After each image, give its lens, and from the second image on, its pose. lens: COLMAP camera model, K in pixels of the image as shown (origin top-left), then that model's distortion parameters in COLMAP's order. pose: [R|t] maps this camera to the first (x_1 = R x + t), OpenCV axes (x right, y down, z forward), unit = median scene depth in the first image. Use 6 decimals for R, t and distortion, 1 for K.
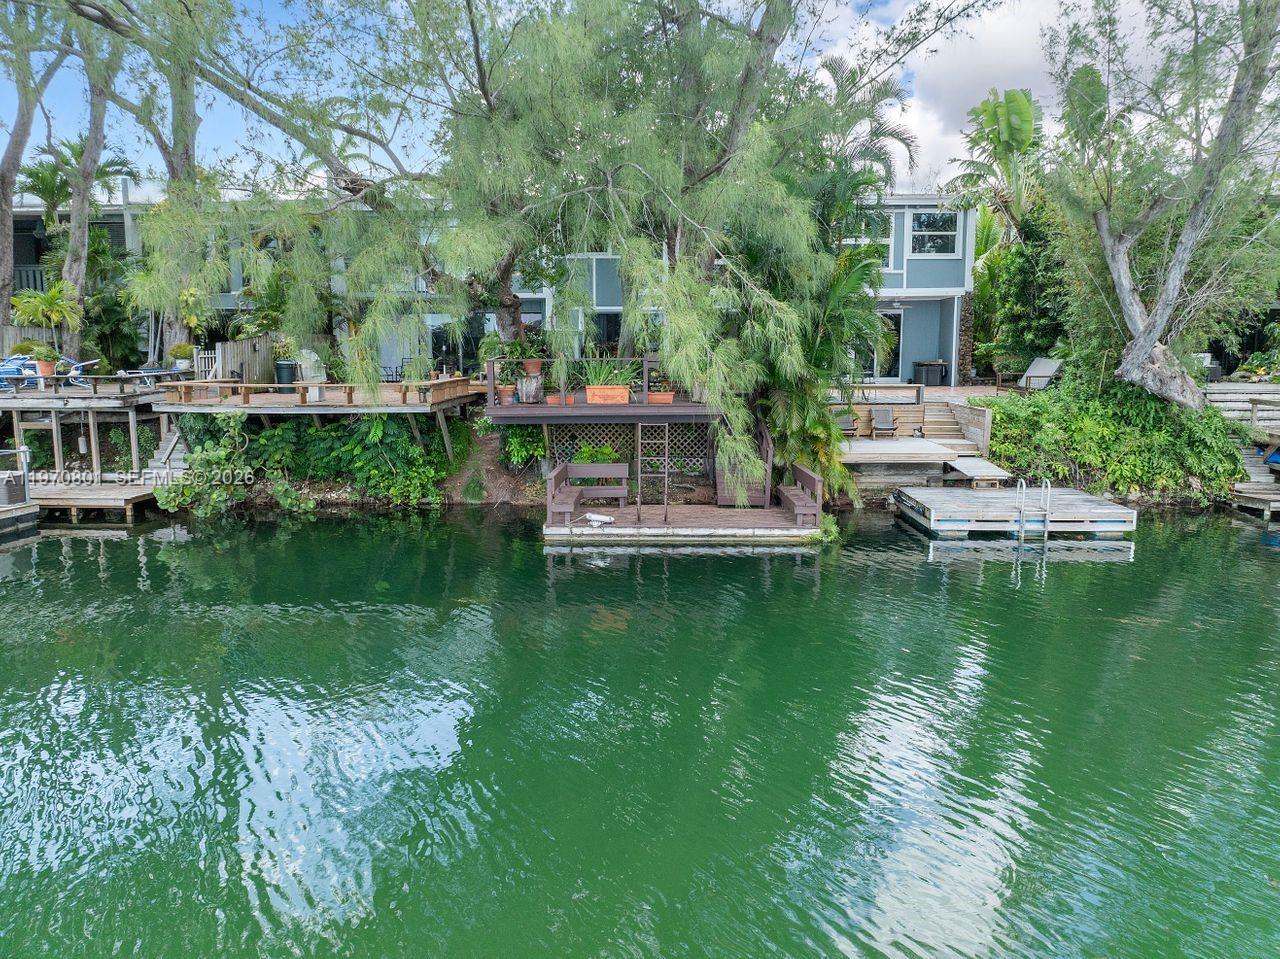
lens RADIAL K [[897.5, 0, 634.1], [0, 897.5, 477.8], [0, 0, 1]] dist [-0.026623, 0.000208]
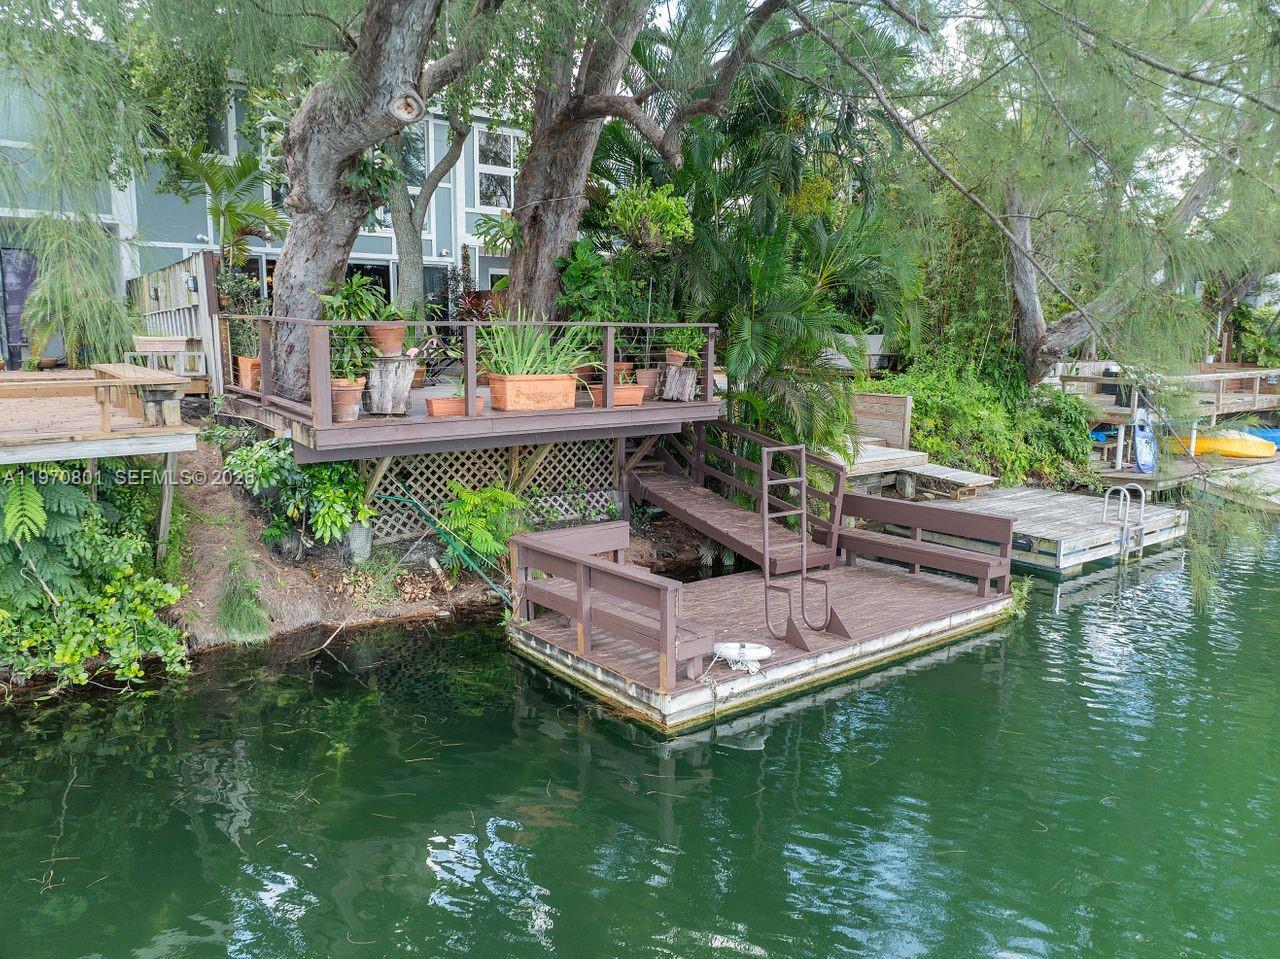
lens RADIAL K [[897.5, 0, 634.1], [0, 897.5, 477.8], [0, 0, 1]] dist [-0.026623, 0.000208]
pose [[0.797476, -0.087873, 0.596917, -0.362993], [0.079221, 0.996022, 0.040787, -0.071618], [-0.598126, 0.014762, 0.801266, 0.654824]]
